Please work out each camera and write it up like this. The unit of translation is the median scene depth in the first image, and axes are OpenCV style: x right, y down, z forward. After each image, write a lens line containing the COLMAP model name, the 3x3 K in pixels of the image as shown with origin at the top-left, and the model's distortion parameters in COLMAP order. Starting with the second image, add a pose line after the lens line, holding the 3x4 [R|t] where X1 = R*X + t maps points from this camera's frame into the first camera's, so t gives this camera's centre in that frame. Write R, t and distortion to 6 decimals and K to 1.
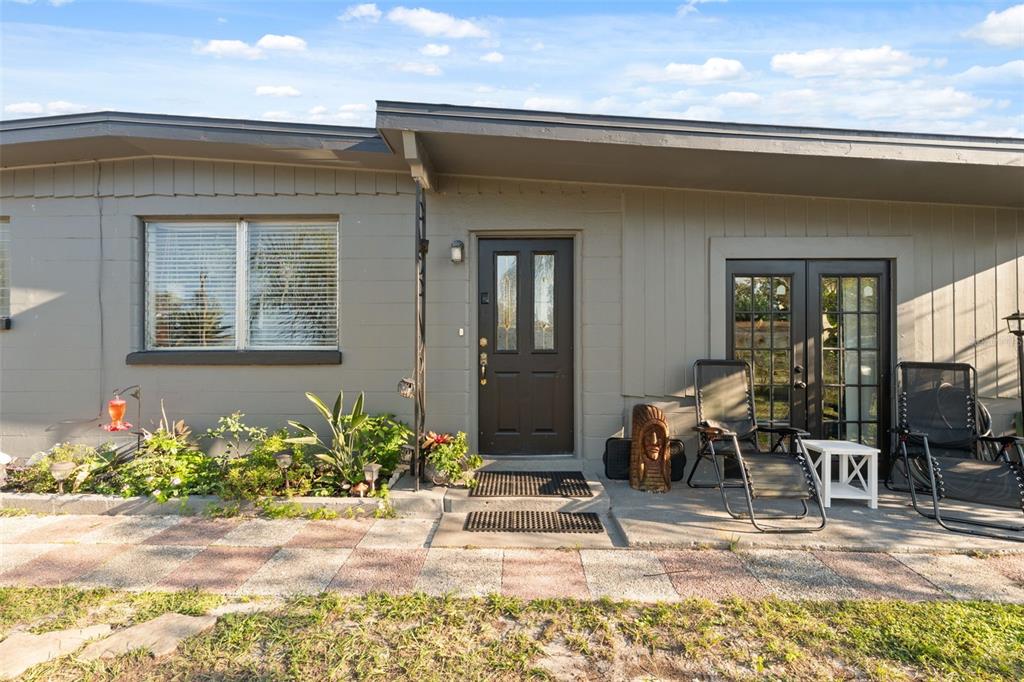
lens RADIAL K [[420.7, 0, 512.0], [0, 420.7, 341.0], [0, 0, 1]] dist [-0.000713, 0.000039]
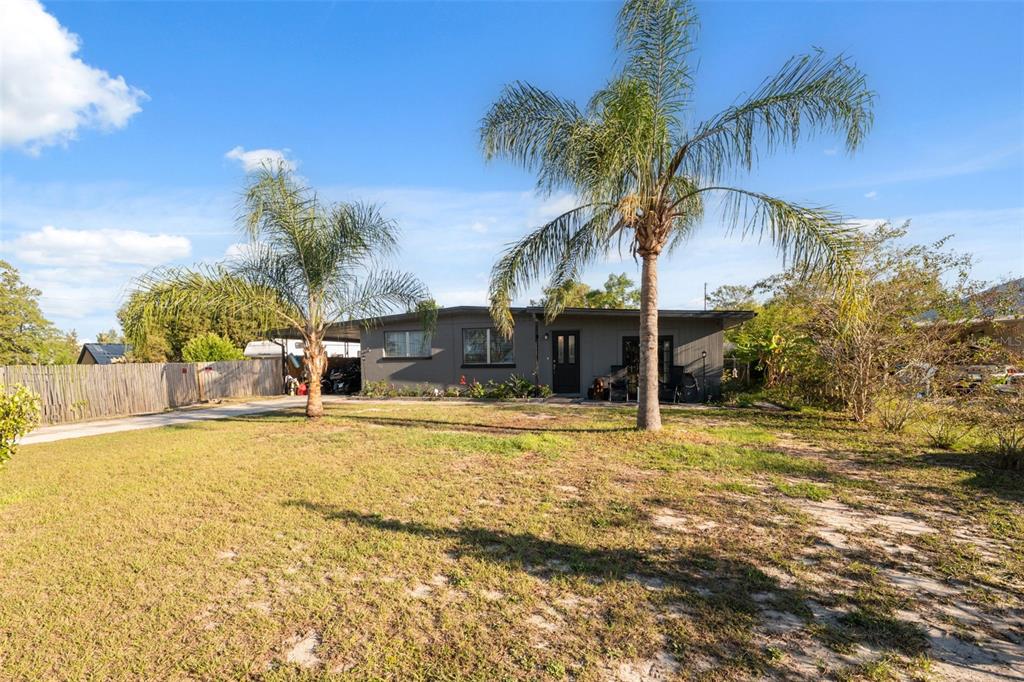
lens RADIAL K [[420.7, 0, 512.0], [0, 420.7, 341.0], [0, 0, 1]] dist [-0.000713, 0.000039]
pose [[0.965259, -0.022555, -0.260319, 0.546451], [0.006258, 0.997977, -0.063264, 0.055978], [0.261219, 0.059438, 0.963448, -2.669516]]
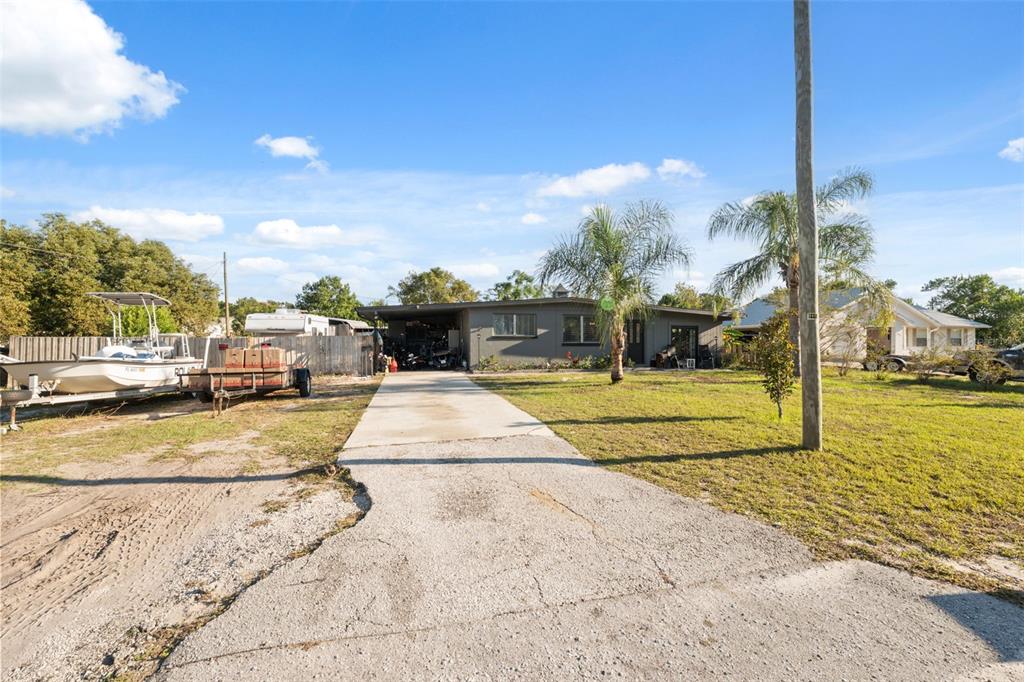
lens RADIAL K [[420.7, 0, 512.0], [0, 420.7, 341.0], [0, 0, 1]] dist [-0.000713, 0.000039]
pose [[0.965166, 0.002659, 0.261625, -2.867522], [0.000715, 0.999918, -0.012801, 0.063706], [-0.261638, 0.012543, 0.965085, -3.662183]]
